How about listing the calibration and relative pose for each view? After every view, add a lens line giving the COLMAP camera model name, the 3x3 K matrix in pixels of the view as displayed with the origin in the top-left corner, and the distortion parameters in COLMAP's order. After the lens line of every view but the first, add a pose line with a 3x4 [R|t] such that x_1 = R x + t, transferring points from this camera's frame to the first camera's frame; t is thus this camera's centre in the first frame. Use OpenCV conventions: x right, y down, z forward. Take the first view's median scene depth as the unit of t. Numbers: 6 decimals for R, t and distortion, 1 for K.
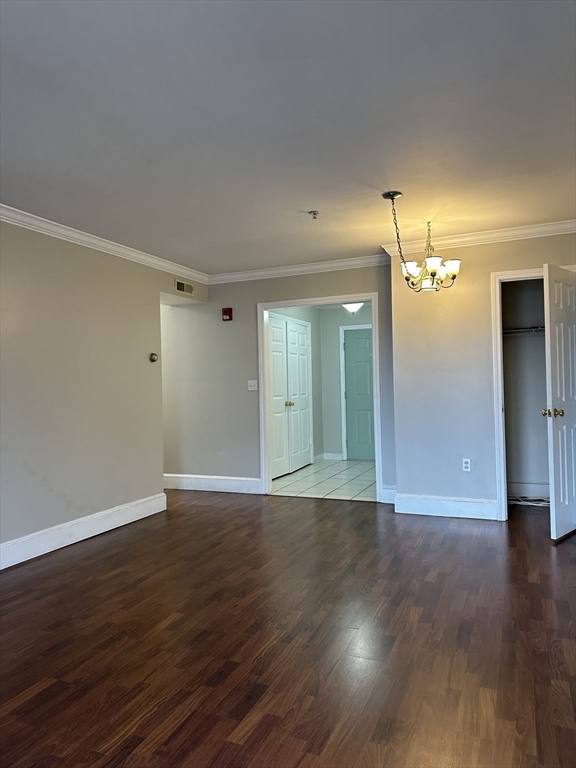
lens RADIAL K [[535.0, 0, 287.4], [0, 535.0, 382.1], [0, 0, 1]] dist [0.088813, -0.104104]
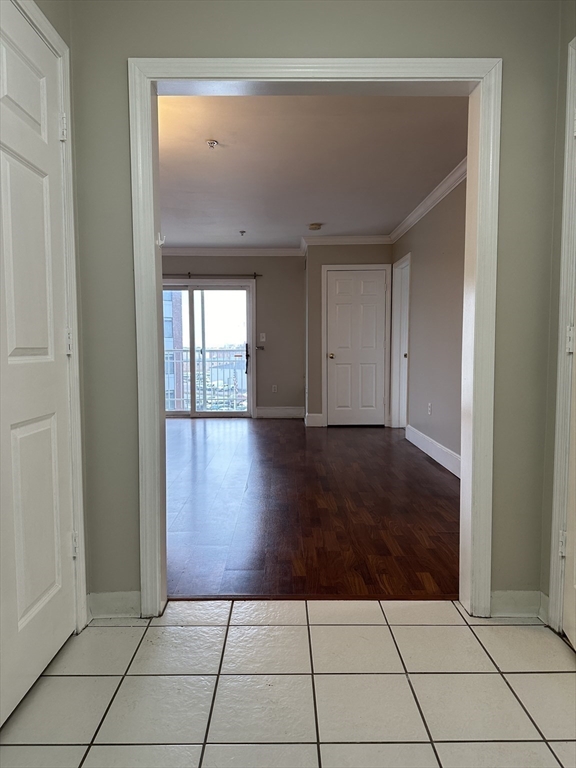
lens RADIAL K [[528.5, 0, 288.8], [0, 528.5, 386.7], [0, 0, 1]] dist [0.185417, -0.098323]
pose [[-0.914431, 0.054804, -0.401013, 0.311031], [0.027399, 0.996899, 0.073763, 0.041093], [0.403813, 0.056464, -0.913098, 1.846829]]
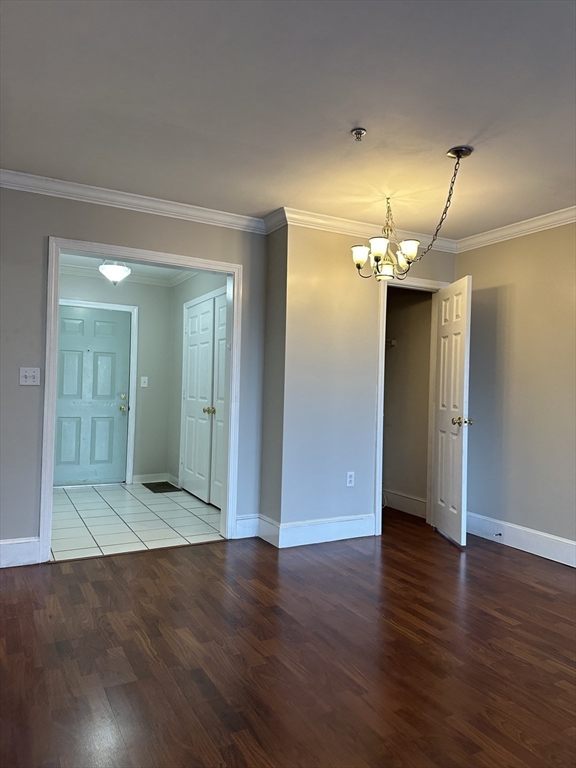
lens RADIAL K [[538.8, 0, 292.9], [0, 538.8, 387.5], [0, 0, 1]] dist [0.085837, -0.103966]
pose [[0.612896, 0.041142, 0.789092, -0.510501], [-0.044103, 0.998868, -0.017823, 0.023469], [-0.788932, -0.023878, 0.614017, 0.603550]]
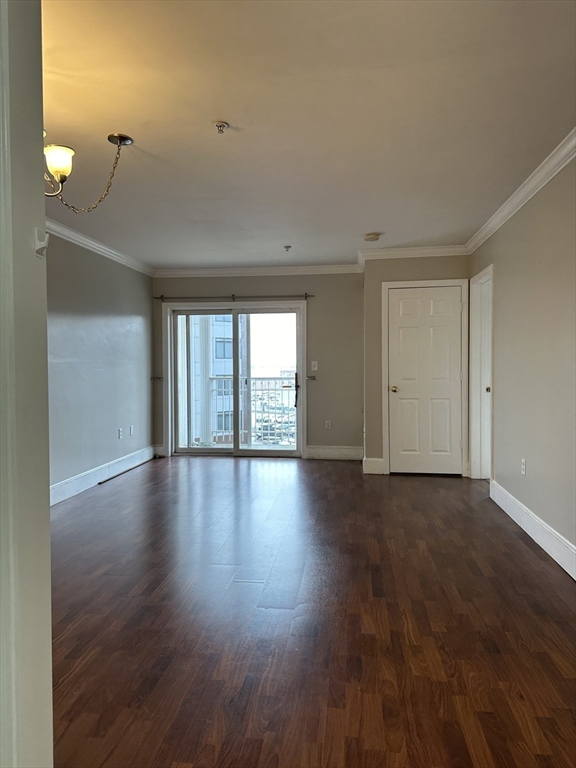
lens RADIAL K [[532.1, 0, 284.7], [0, 532.1, 379.3], [0, 0, 1]] dist [0.112027, -0.146015]
pose [[-0.961763, 0.033593, -0.271814, 0.166974], [0.029090, 0.999365, 0.020580, 0.008003], [0.272333, 0.011886, -0.962130, 1.637073]]
